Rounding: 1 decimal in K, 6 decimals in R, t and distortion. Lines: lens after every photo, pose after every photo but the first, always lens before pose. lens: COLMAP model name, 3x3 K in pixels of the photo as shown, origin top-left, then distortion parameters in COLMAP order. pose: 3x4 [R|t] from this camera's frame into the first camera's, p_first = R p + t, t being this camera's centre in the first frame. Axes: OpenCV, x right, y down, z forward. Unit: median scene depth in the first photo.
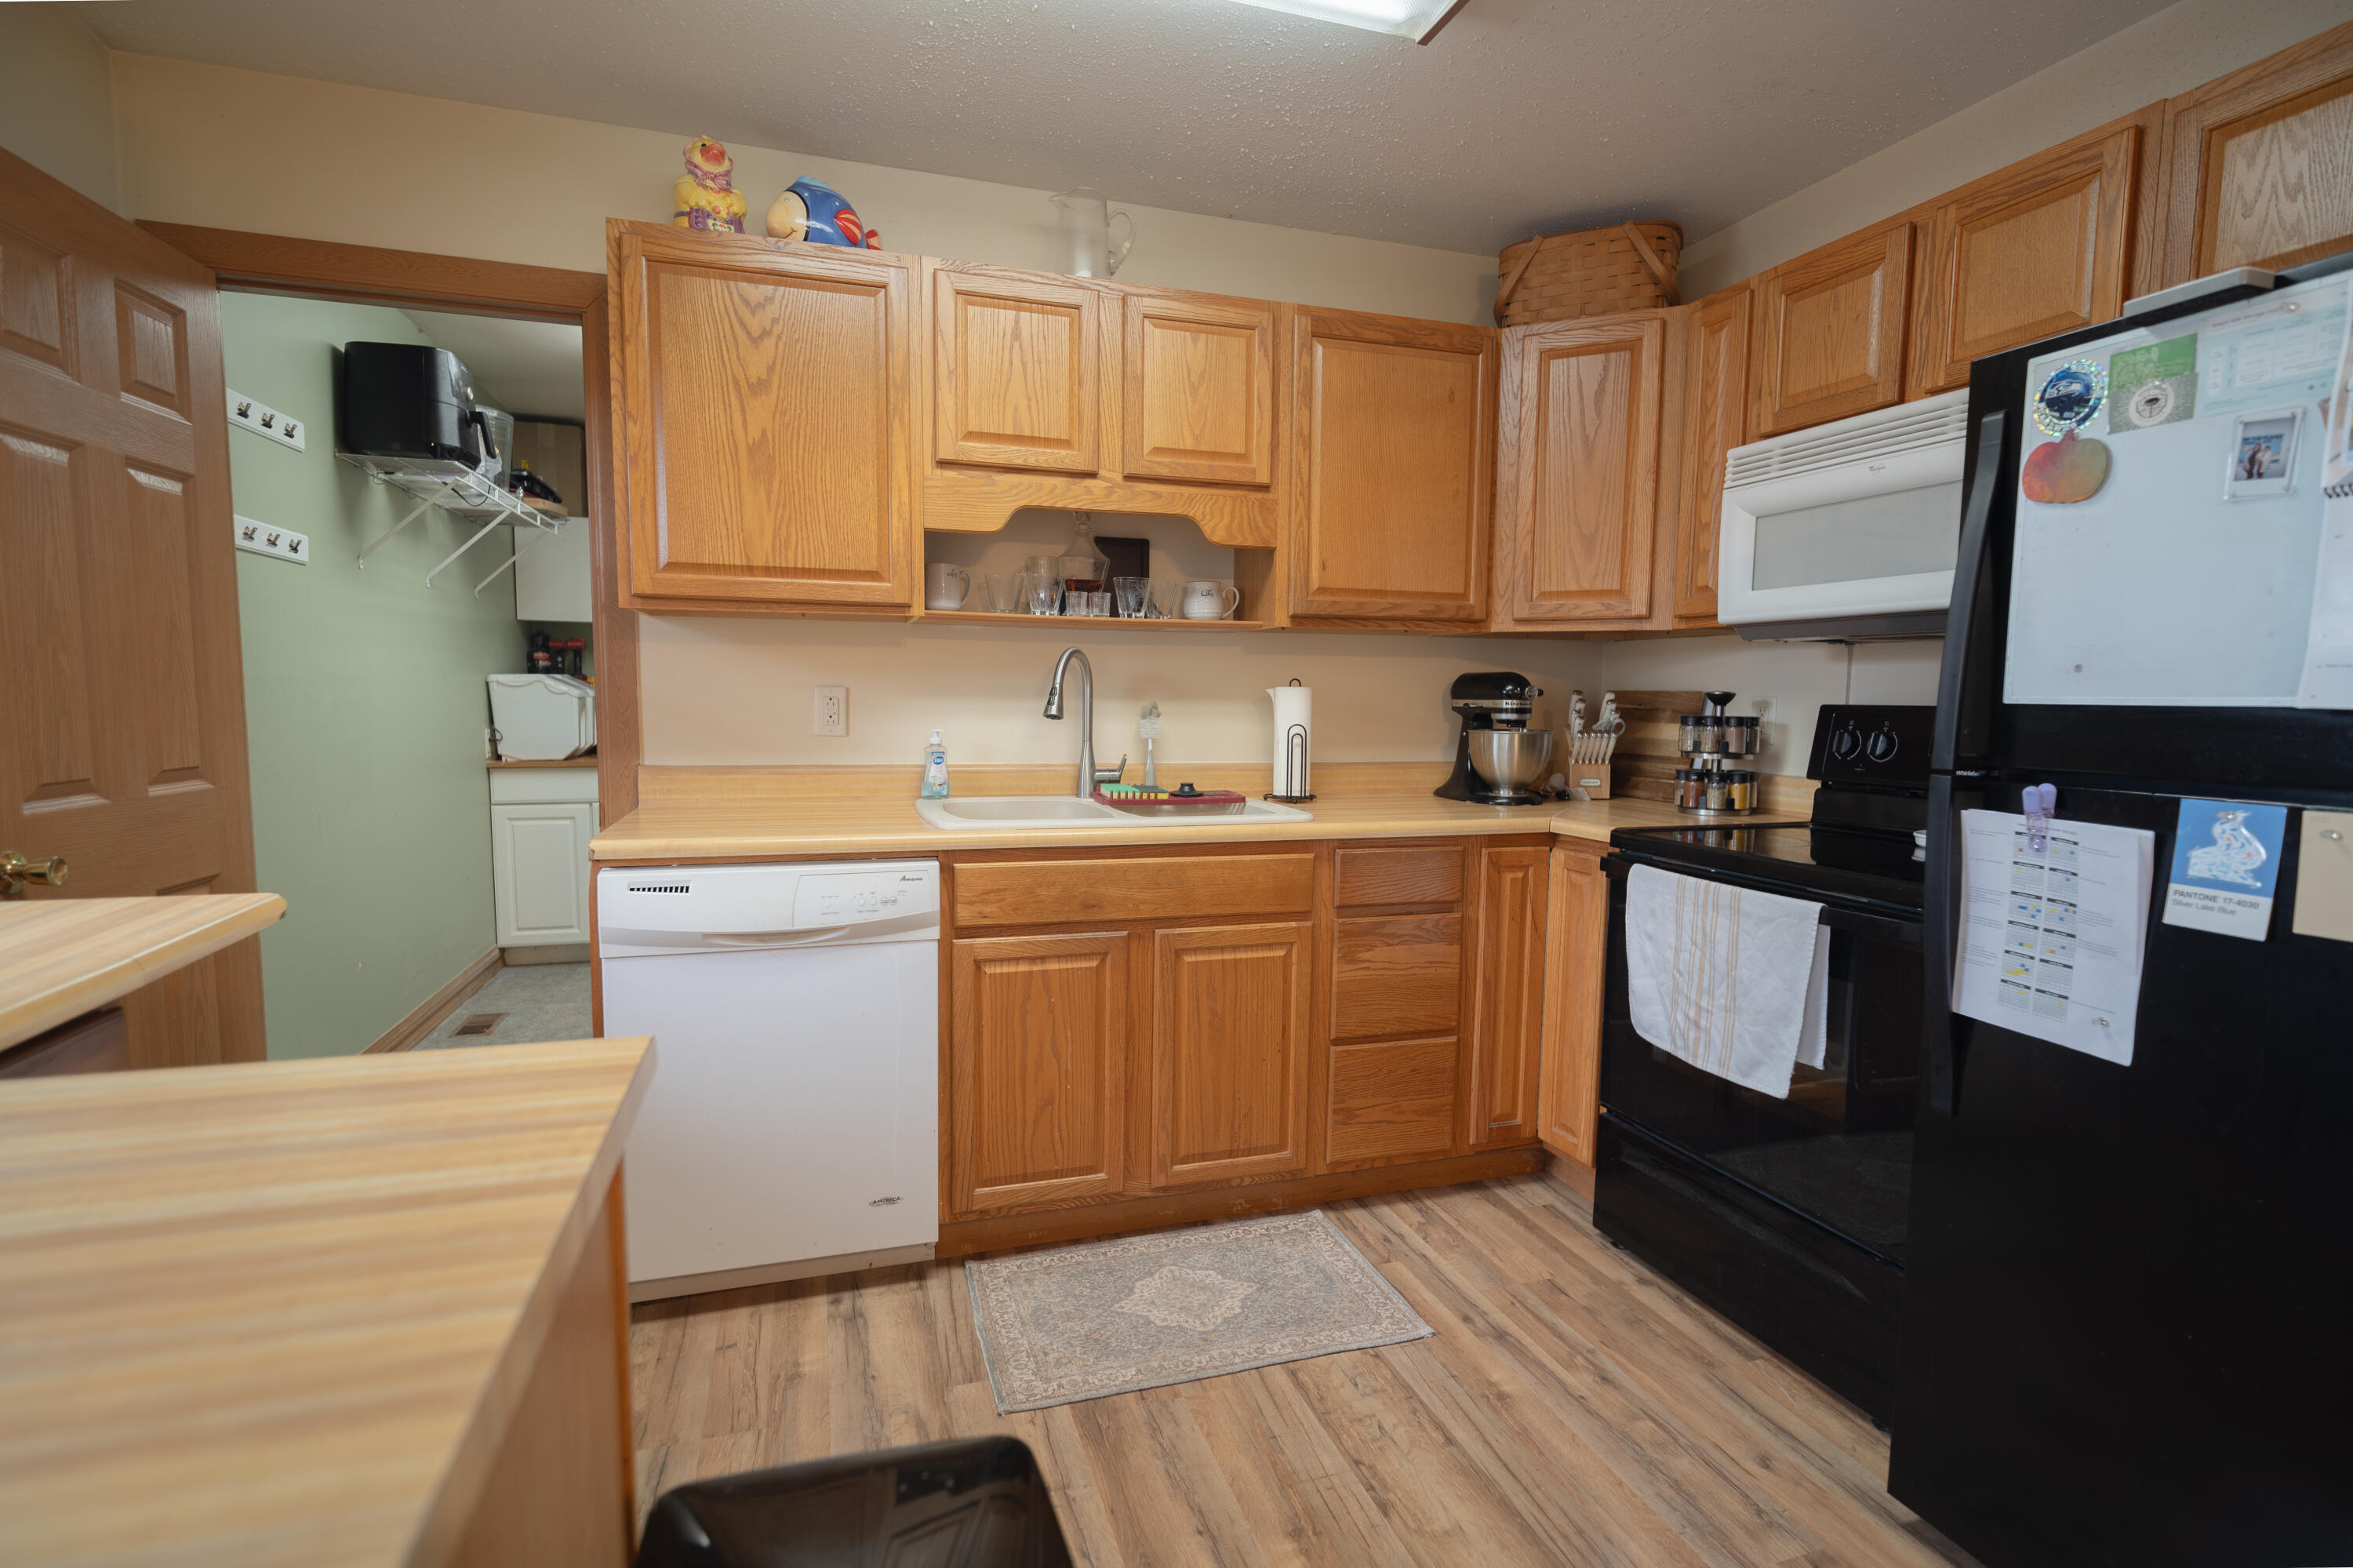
lens RADIAL K [[1112.5, 0, 1174.5], [0, 1112.5, 793.4], [0, 0, 1]] dist [0.002529, -0.000953]
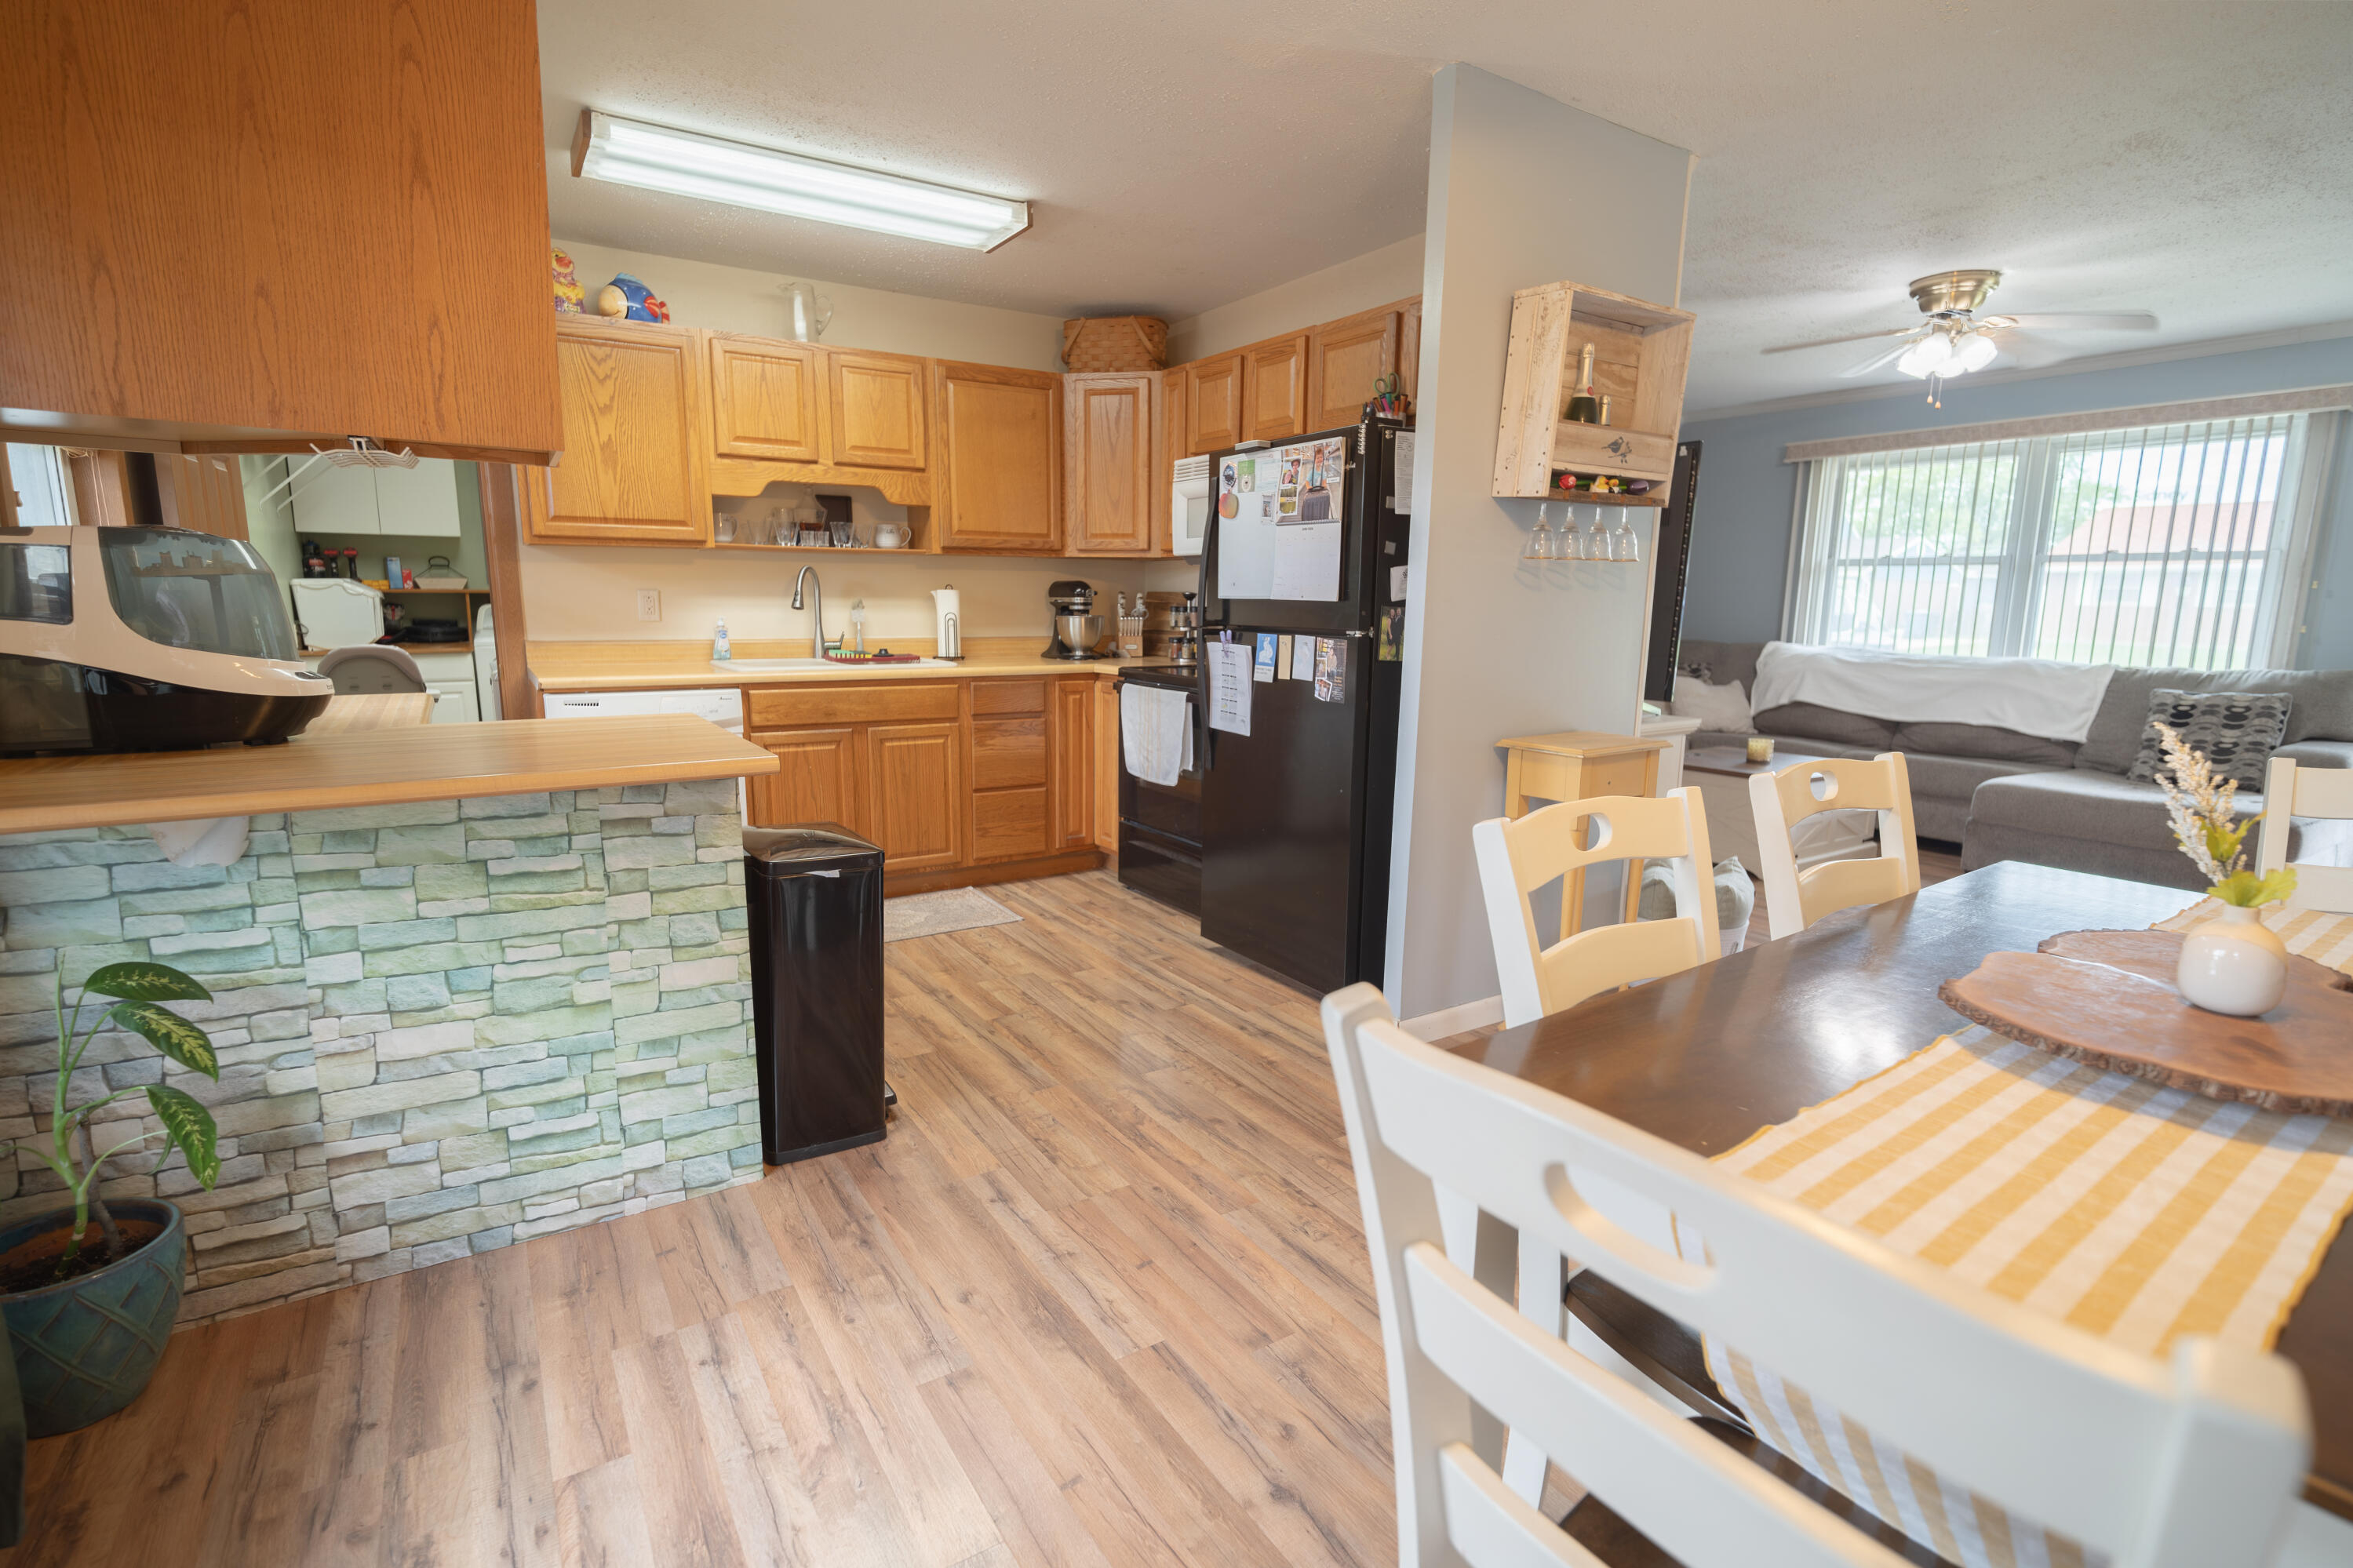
lens RADIAL K [[1100.1, 0, 1177.0], [0, 1100.1, 793.7], [0, 0, 1]] dist [0.002647, -0.004442]
pose [[0.966208, -0.048270, 0.253204, 0.009174], [0.024737, 0.995140, 0.095316, 0.065197], [-0.256574, -0.085832, 0.962706, -0.765393]]
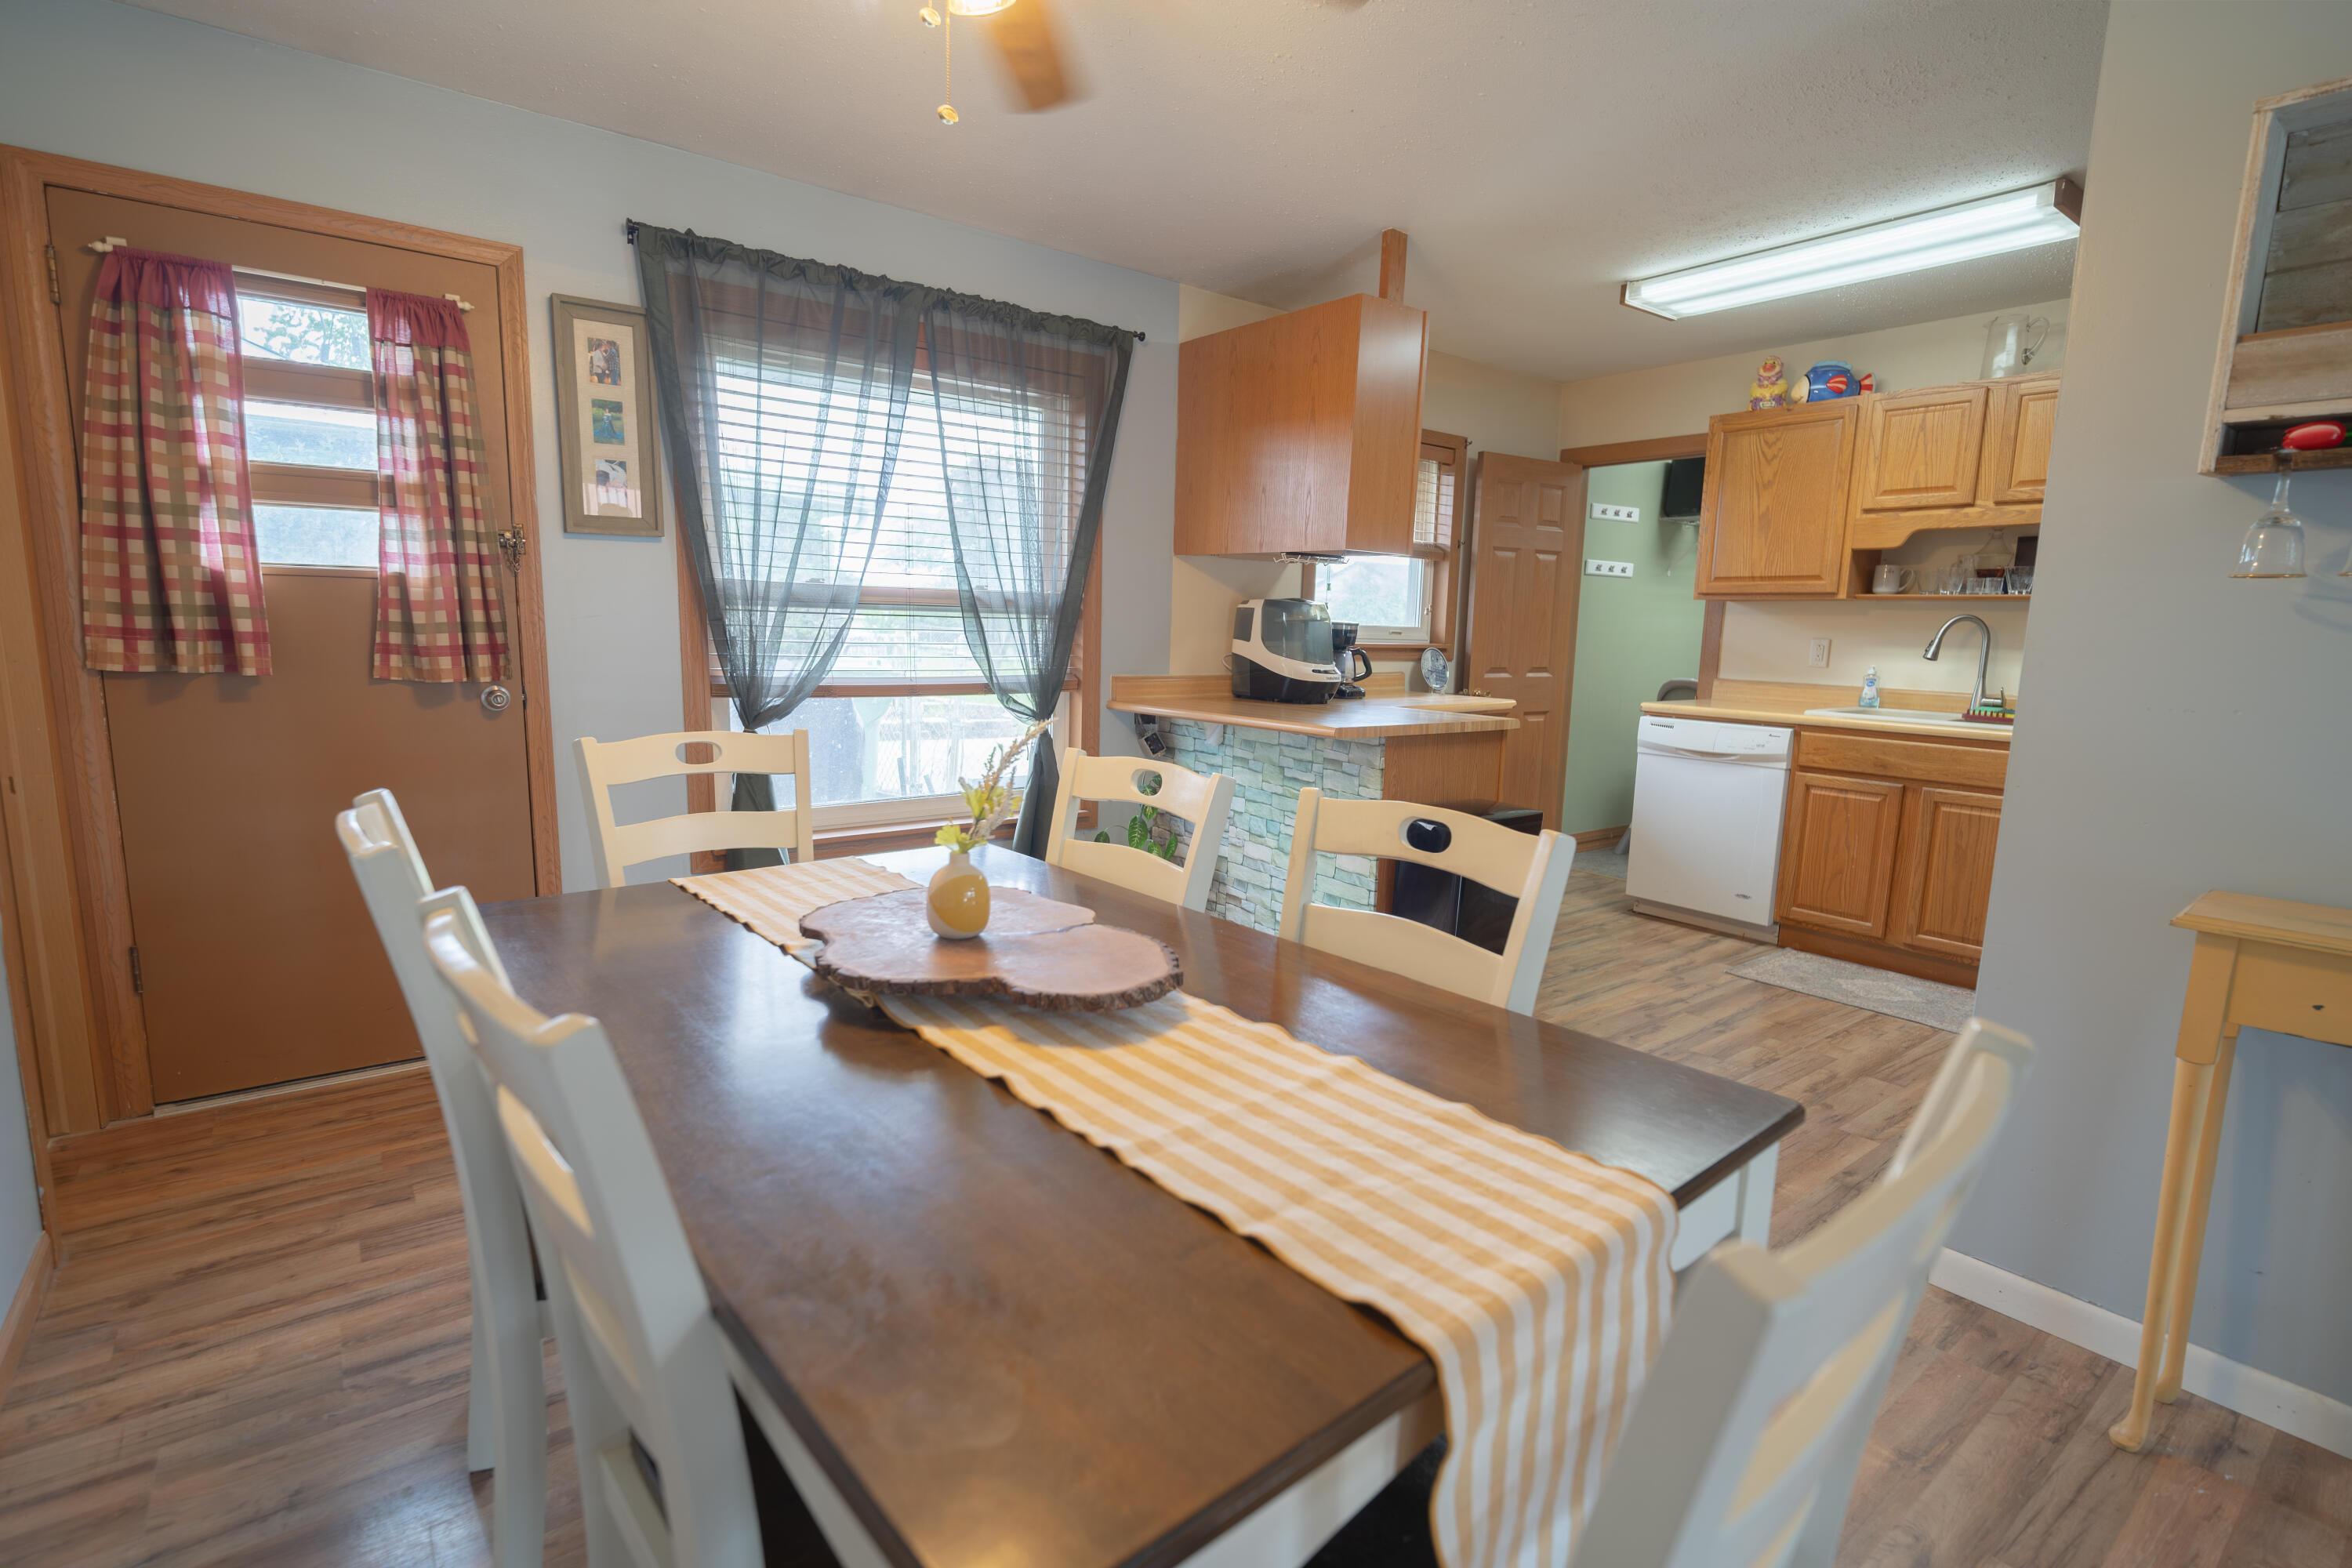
lens RADIAL K [[1099.8, 0, 1176.5], [0, 1099.8, 793.7], [0, 0, 1]] dist [0.002647, -0.004442]
pose [[0.344003, 0.139955, -0.928480, 1.022546], [-0.103325, 0.988467, 0.110715, 0.060048], [0.933266, 0.057849, 0.354496, -0.563498]]
